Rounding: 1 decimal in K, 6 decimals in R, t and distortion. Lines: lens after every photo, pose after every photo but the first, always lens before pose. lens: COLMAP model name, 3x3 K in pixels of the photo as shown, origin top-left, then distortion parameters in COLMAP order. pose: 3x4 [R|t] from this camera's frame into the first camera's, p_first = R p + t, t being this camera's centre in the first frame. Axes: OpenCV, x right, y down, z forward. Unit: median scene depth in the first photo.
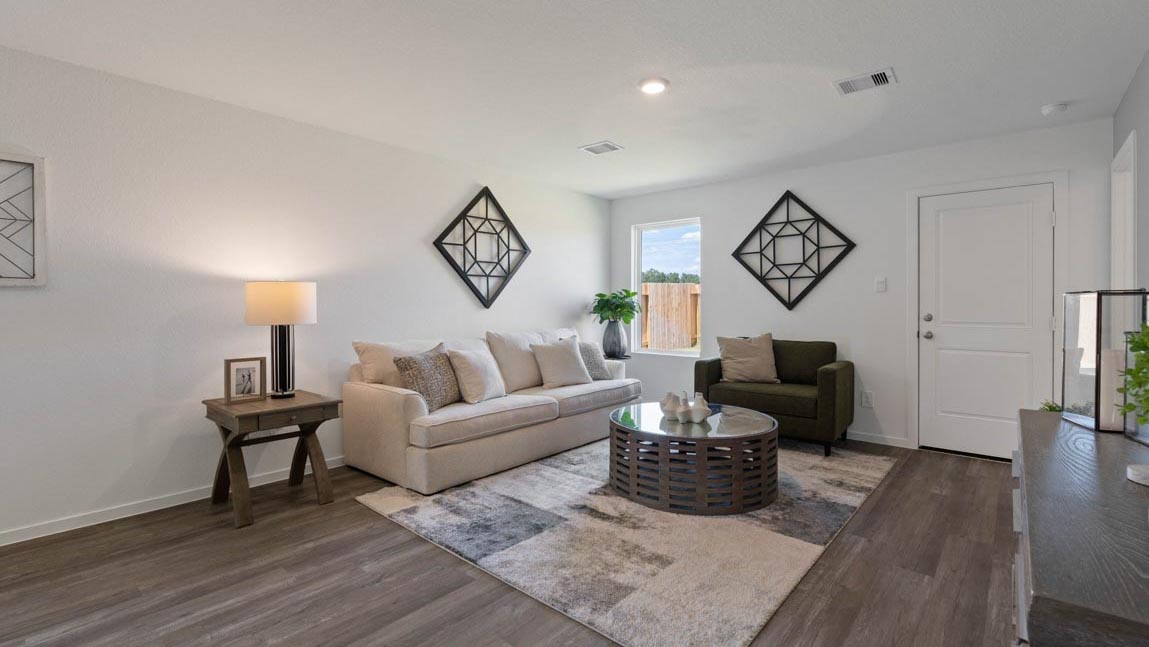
lens RADIAL K [[518.0, 0, 574.6], [0, 518.0, 305.9], [0, 0, 1]] dist [-0.000463, 0.000013]
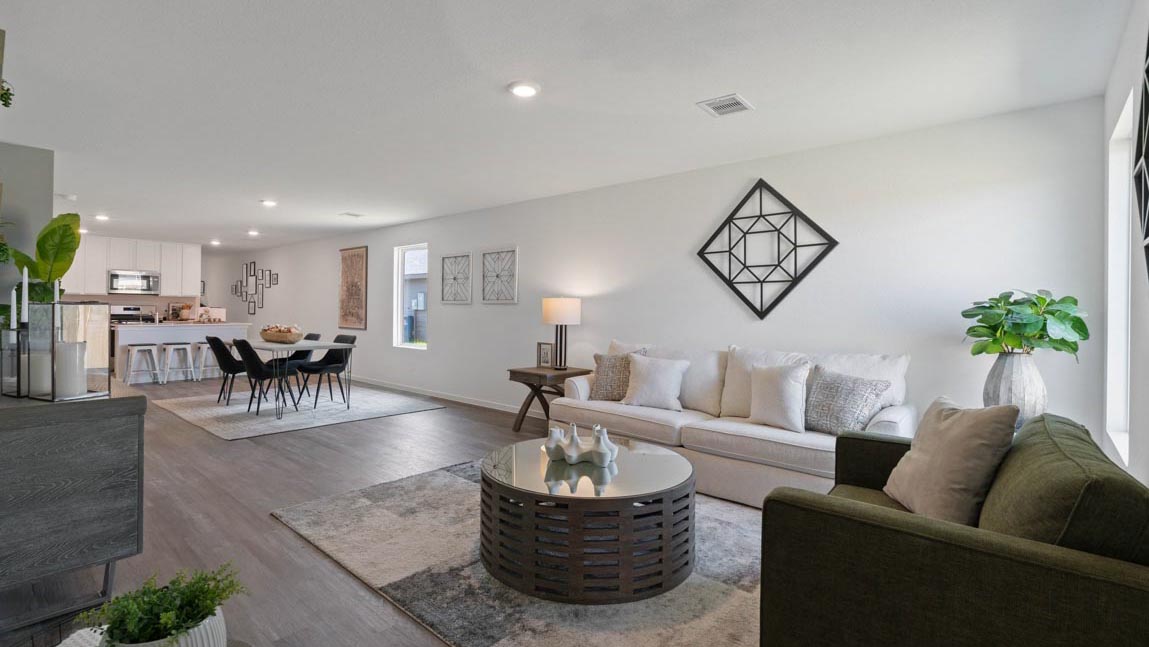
lens RADIAL K [[536.9, 0, 566.3], [0, 536.9, 308.6], [0, 0, 1]] dist [-0.000284, 0.000082]
pose [[-0.025888, -0.000113, -0.999665, 0.742333], [-0.014448, 0.999896, 0.000261, -0.009343], [0.999560, 0.014450, -0.025886, 0.713963]]
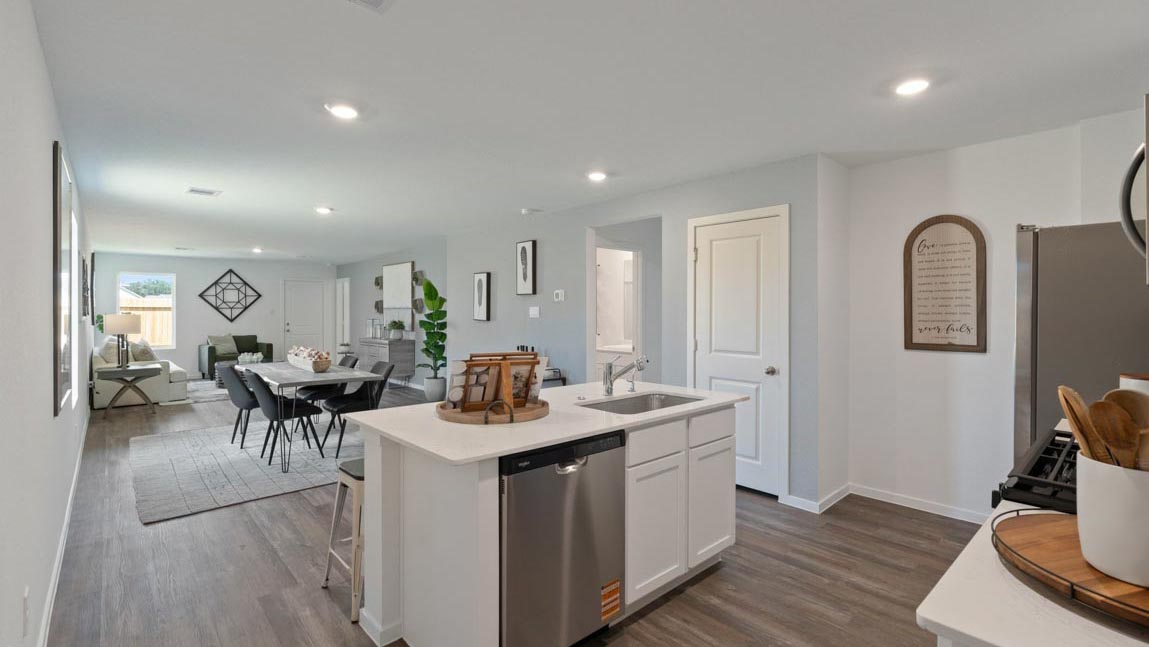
lens RADIAL K [[518.0, 0, 574.6], [0, 518.0, 305.9], [0, 0, 1]] dist [-0.000463, 0.000013]
pose [[0.124566, 0.010249, 0.992158, -1.682863], [0.004321, 0.999932, -0.010872, -0.033835], [-0.992202, 0.005642, 0.124513, -0.779791]]
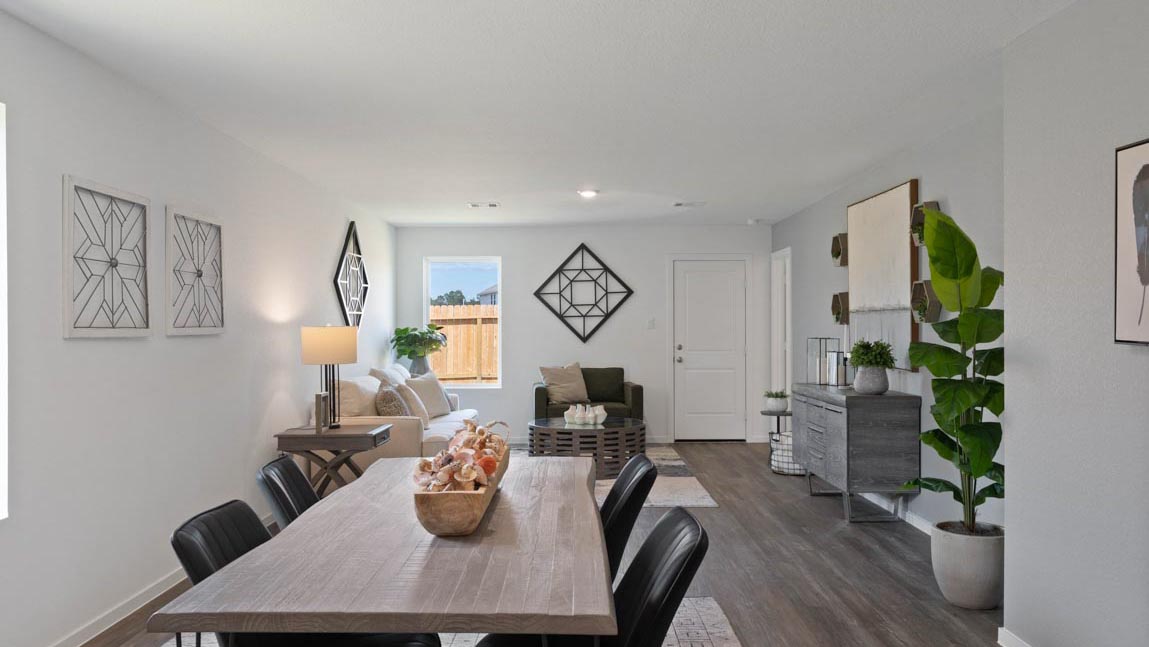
lens RADIAL K [[862.3, 0, 574.5], [0, 862.3, 323.5], [0, 0, 1]] dist [0.004920, 0.002240]
pose [[0.760504, 0.000439, 0.649333, -0.933807], [0.006315, 0.999947, -0.008071, -0.021795], [-0.649303, 0.010238, 0.760461, -0.524770]]
